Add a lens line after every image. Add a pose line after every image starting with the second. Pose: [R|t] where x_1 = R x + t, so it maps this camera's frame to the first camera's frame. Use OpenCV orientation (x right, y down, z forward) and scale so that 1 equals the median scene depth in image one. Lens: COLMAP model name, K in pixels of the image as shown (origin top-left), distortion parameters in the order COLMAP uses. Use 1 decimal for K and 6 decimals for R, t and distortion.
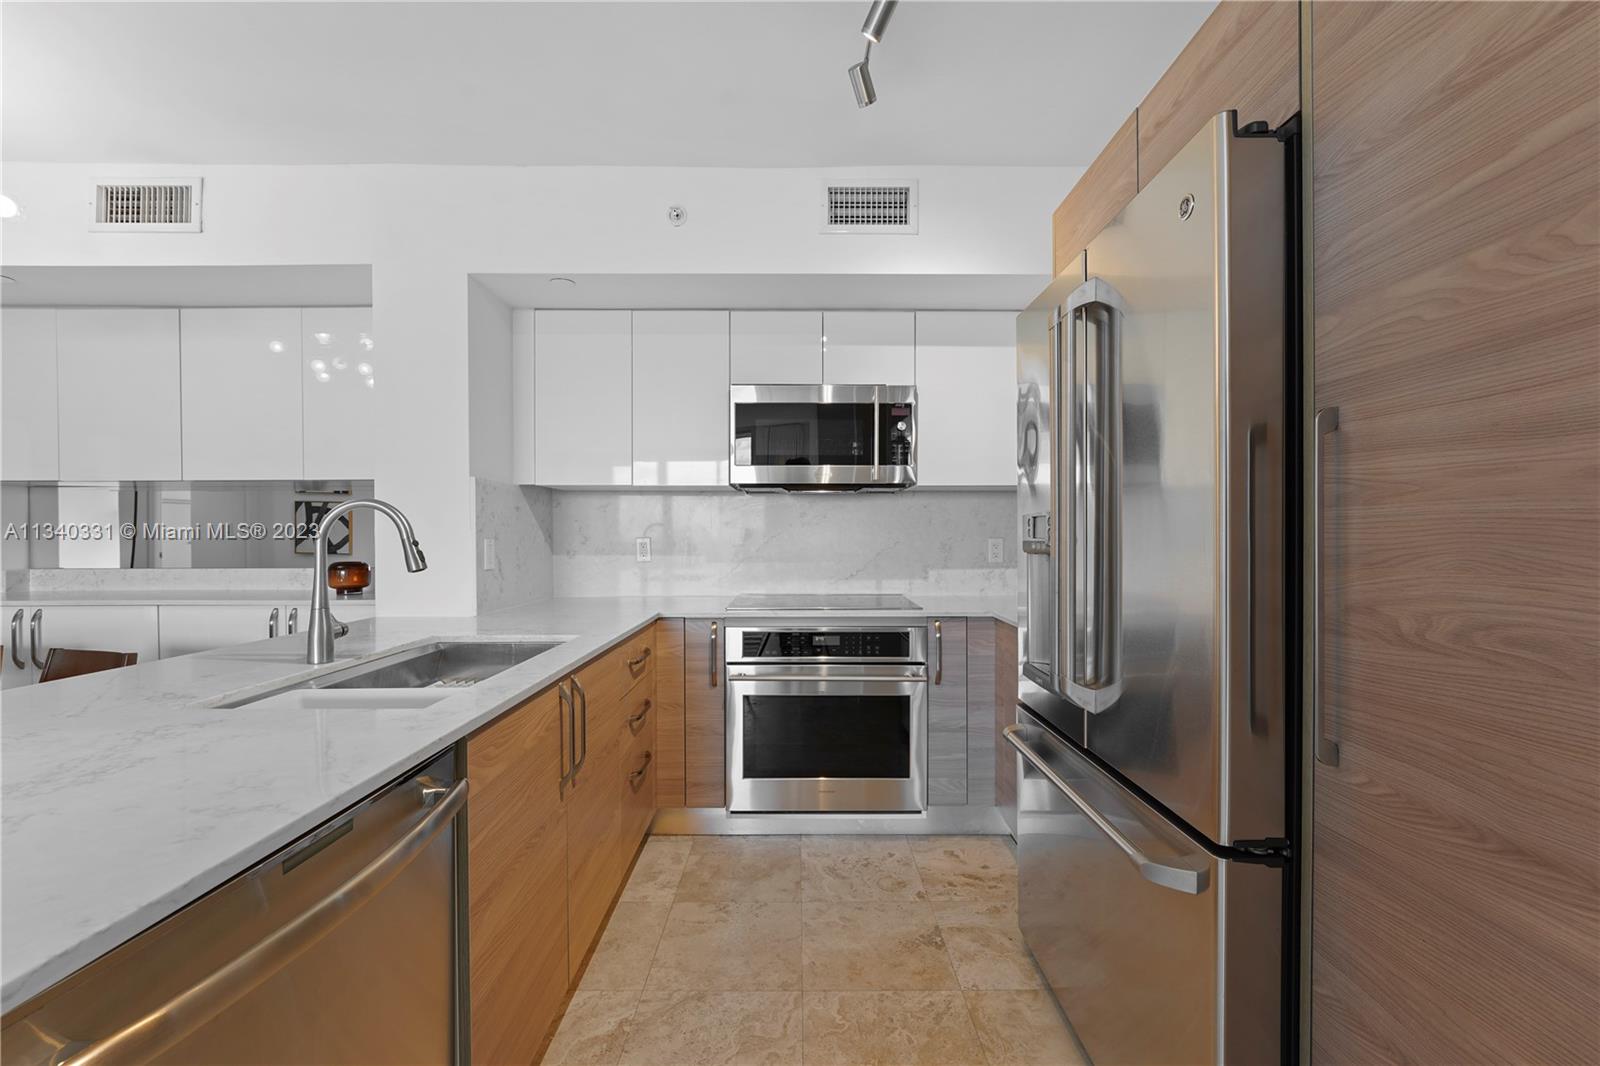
lens RADIAL K [[651.8, 0, 801.0], [0, 651.8, 536.8], [0, 0, 1]] dist [-0.017095, 0.004466]
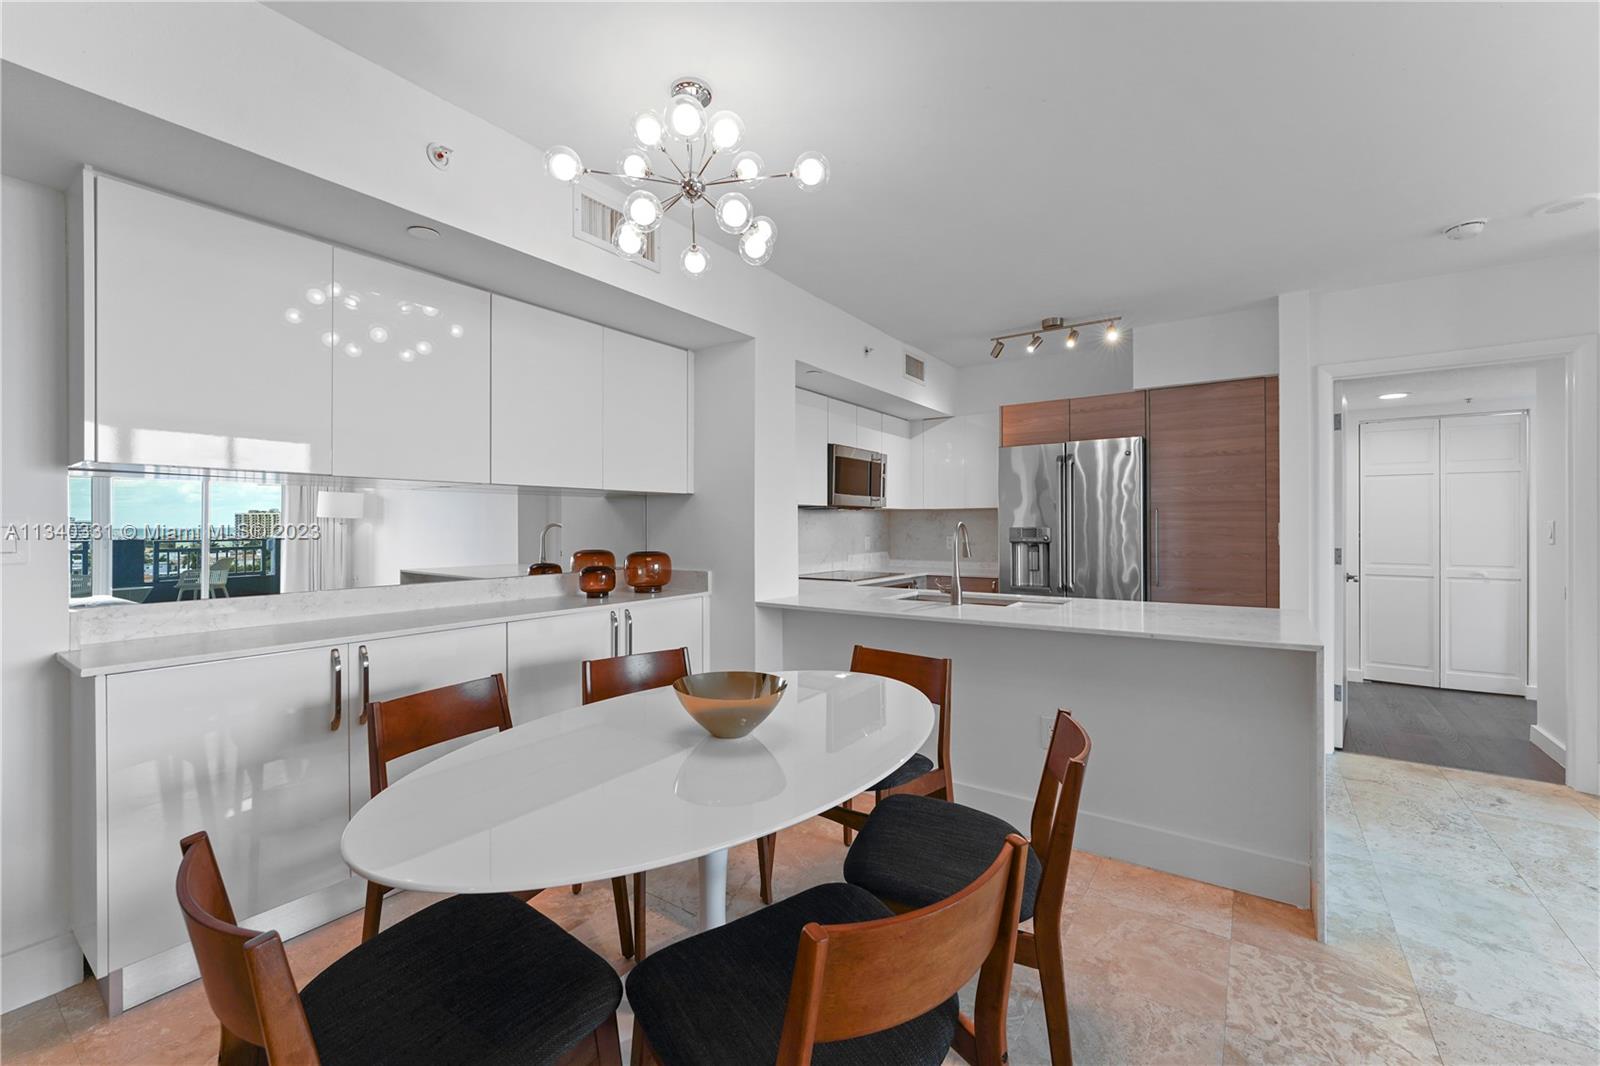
lens RADIAL K [[651.8, 0, 805.0], [0, 651.8, 525.8], [0, 0, 1]] dist [-0.017095, 0.004466]
pose [[0.579825, 0.000397, 0.814741, -1.657635], [0.005611, 0.999974, -0.004481, -0.025190], [-0.814722, 0.007169, 0.579808, 0.132499]]
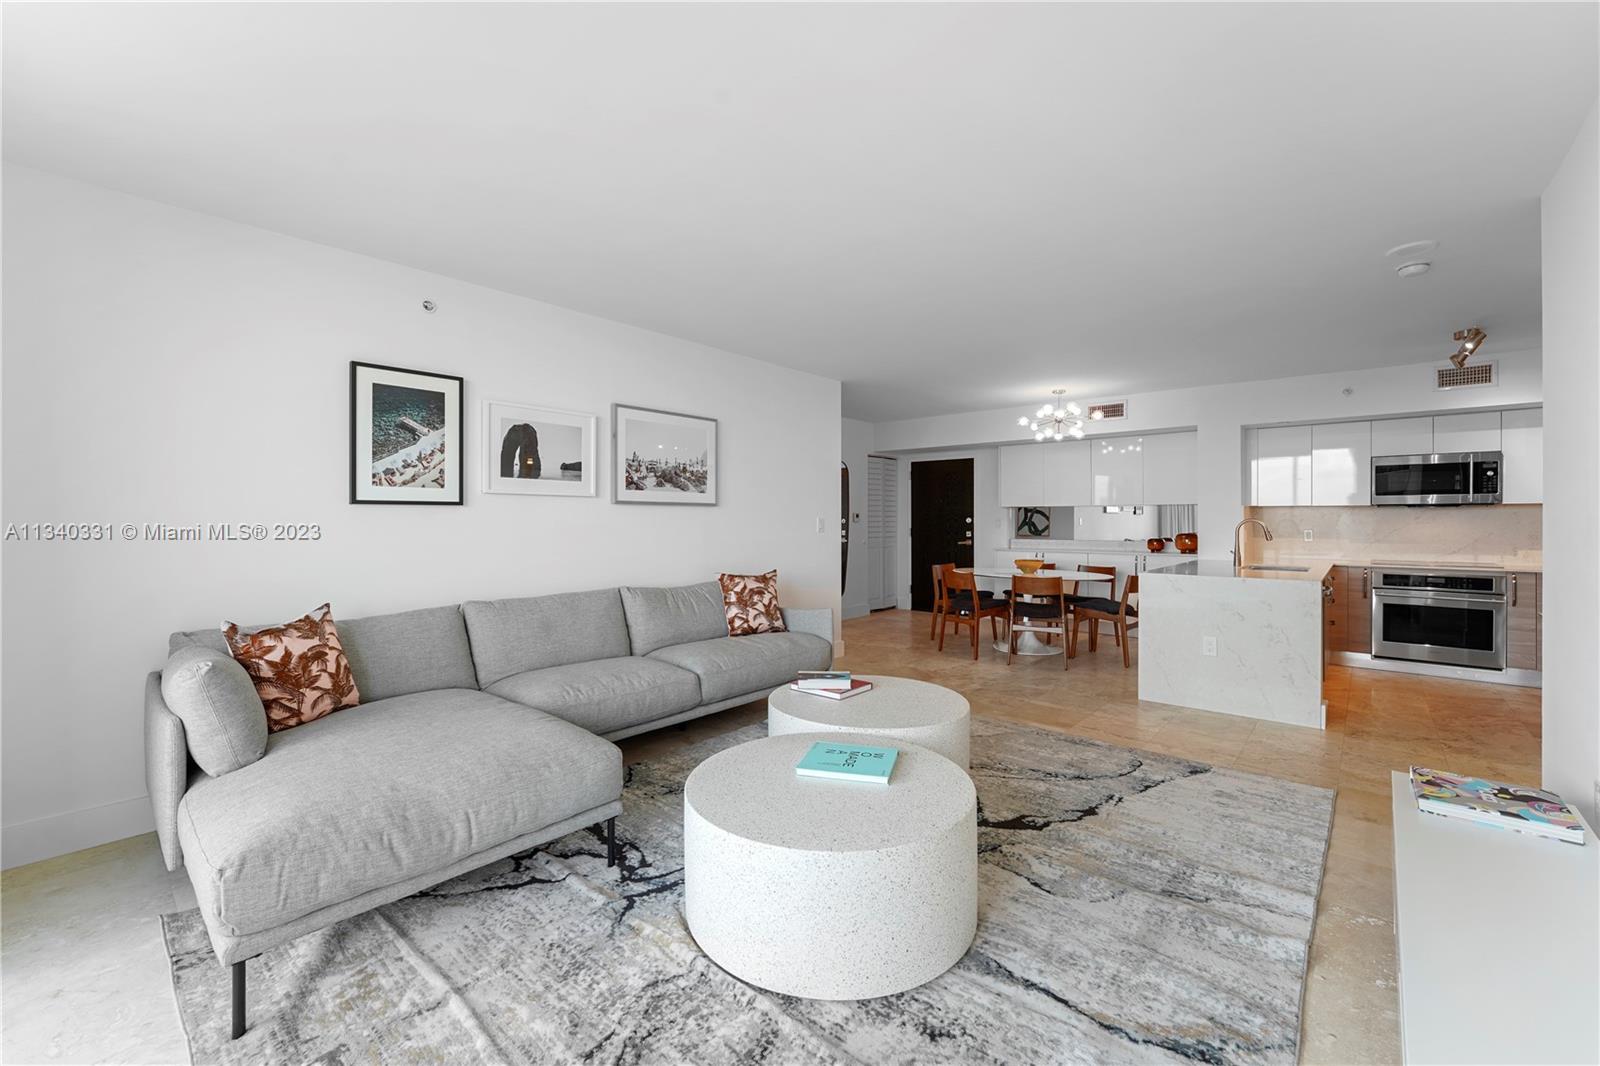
lens RADIAL K [[651.8, 0, 792.2], [0, 651.8, 521.6], [0, 0, 1]] dist [-0.017095, 0.004466]
pose [[0.746941, 0.003240, -0.664882, -0.136661], [-0.006691, 0.999974, -0.002644, -0.010889], [0.664857, 0.006423, 0.746943, -1.997198]]
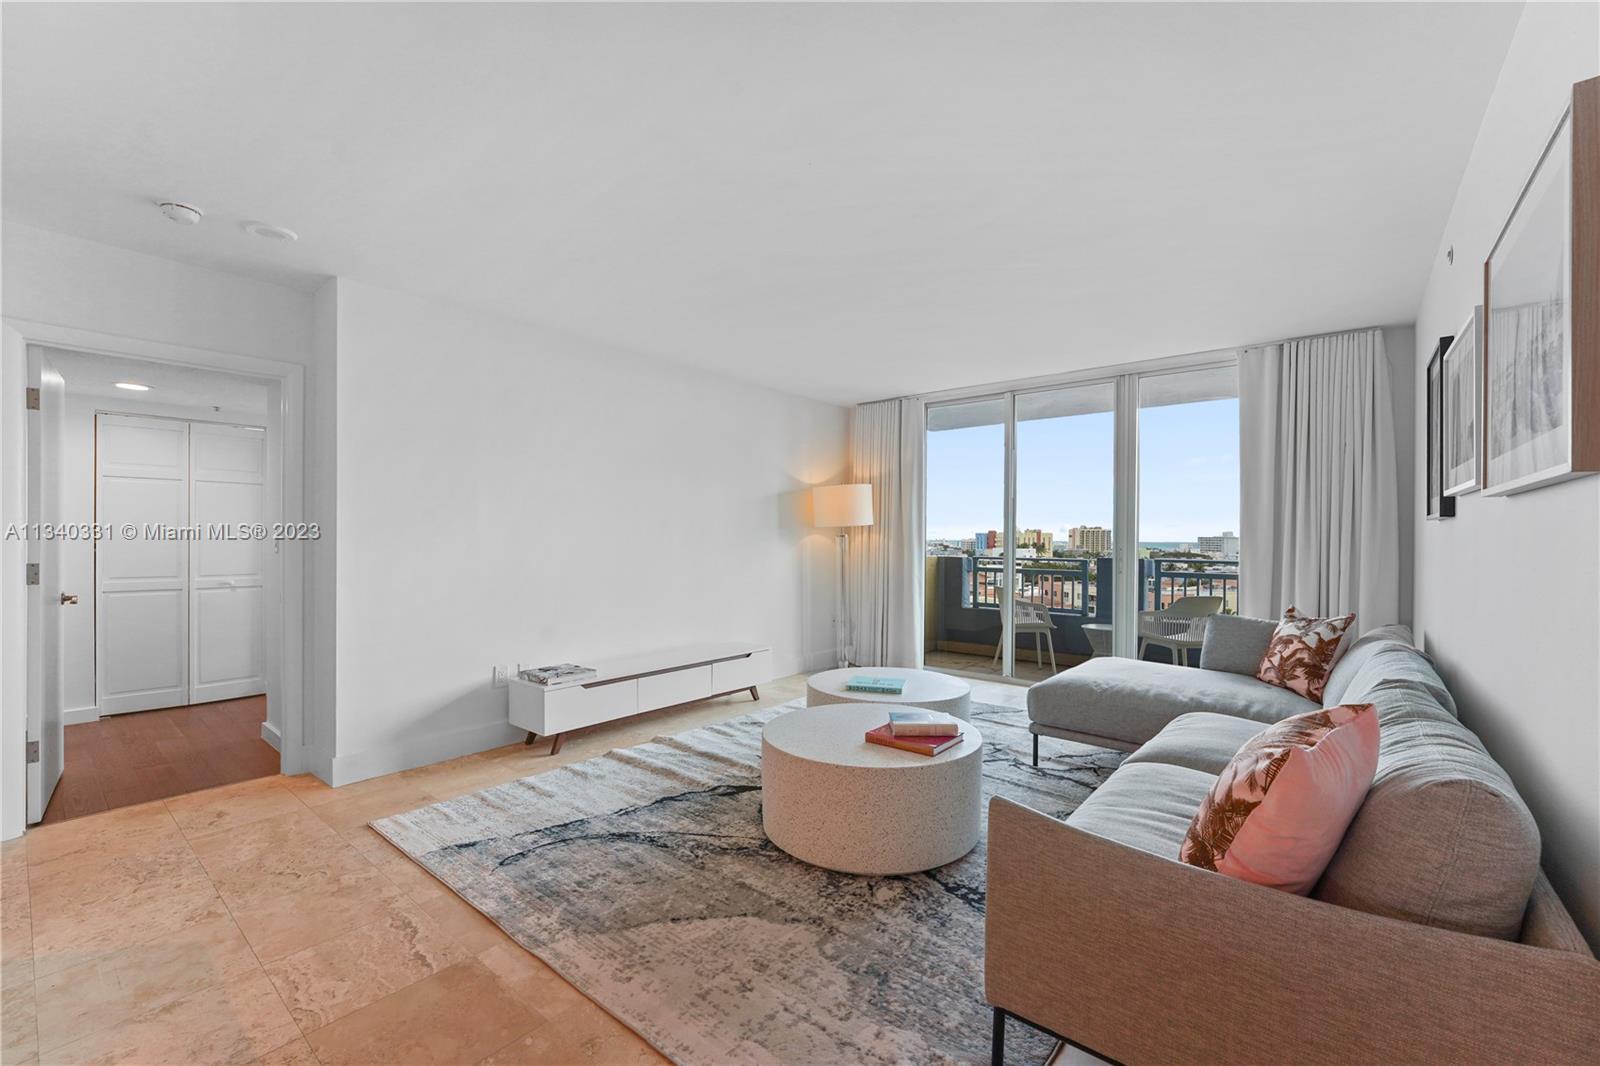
lens RADIAL K [[651.8, 0, 803.9], [0, 651.8, 537.7], [0, 0, 1]] dist [-0.017095, 0.004466]
pose [[-0.772531, -0.002210, 0.634974, -1.502925], [0.002587, 0.999975, 0.006628, -0.022552], [-0.634972, 0.006763, -0.772505, 0.002339]]
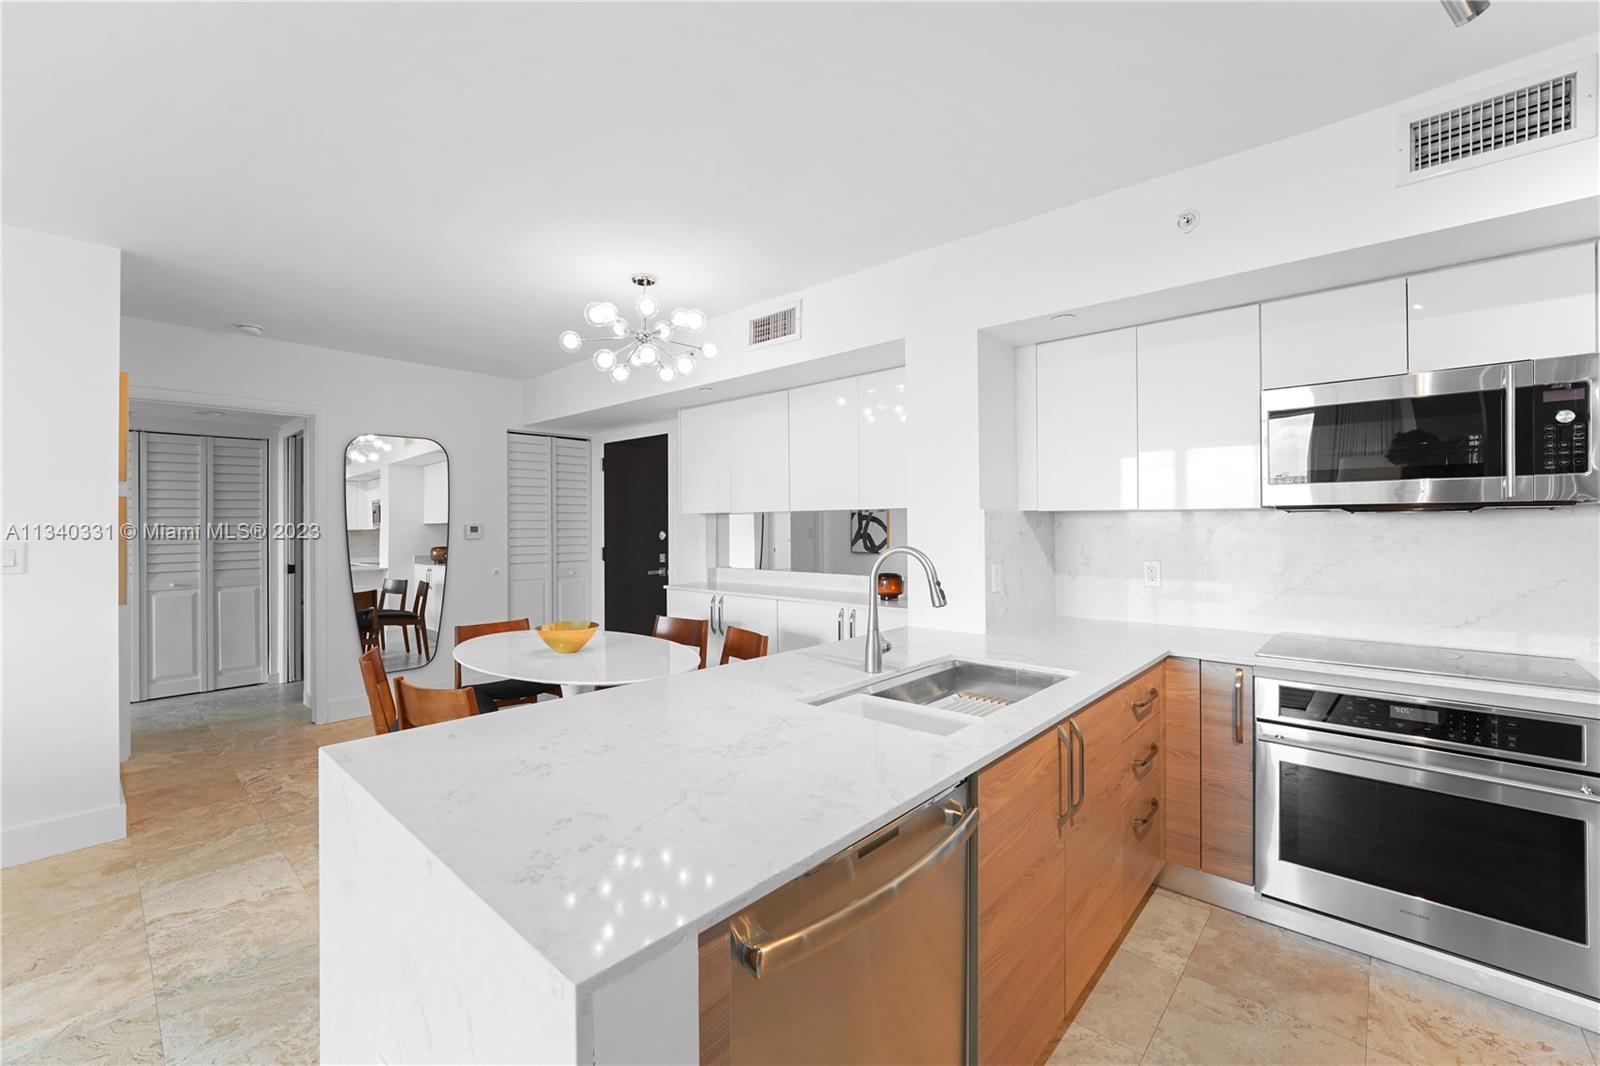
lens RADIAL K [[651.8, 0, 795.8], [0, 651.8, 521.2], [0, 0, 1]] dist [-0.017095, 0.004466]
pose [[0.733811, -0.005675, -0.679330, 0.021360], [-0.002644, 0.999934, -0.011209, -0.057249], [0.679348, 0.010021, 0.733748, -0.043982]]
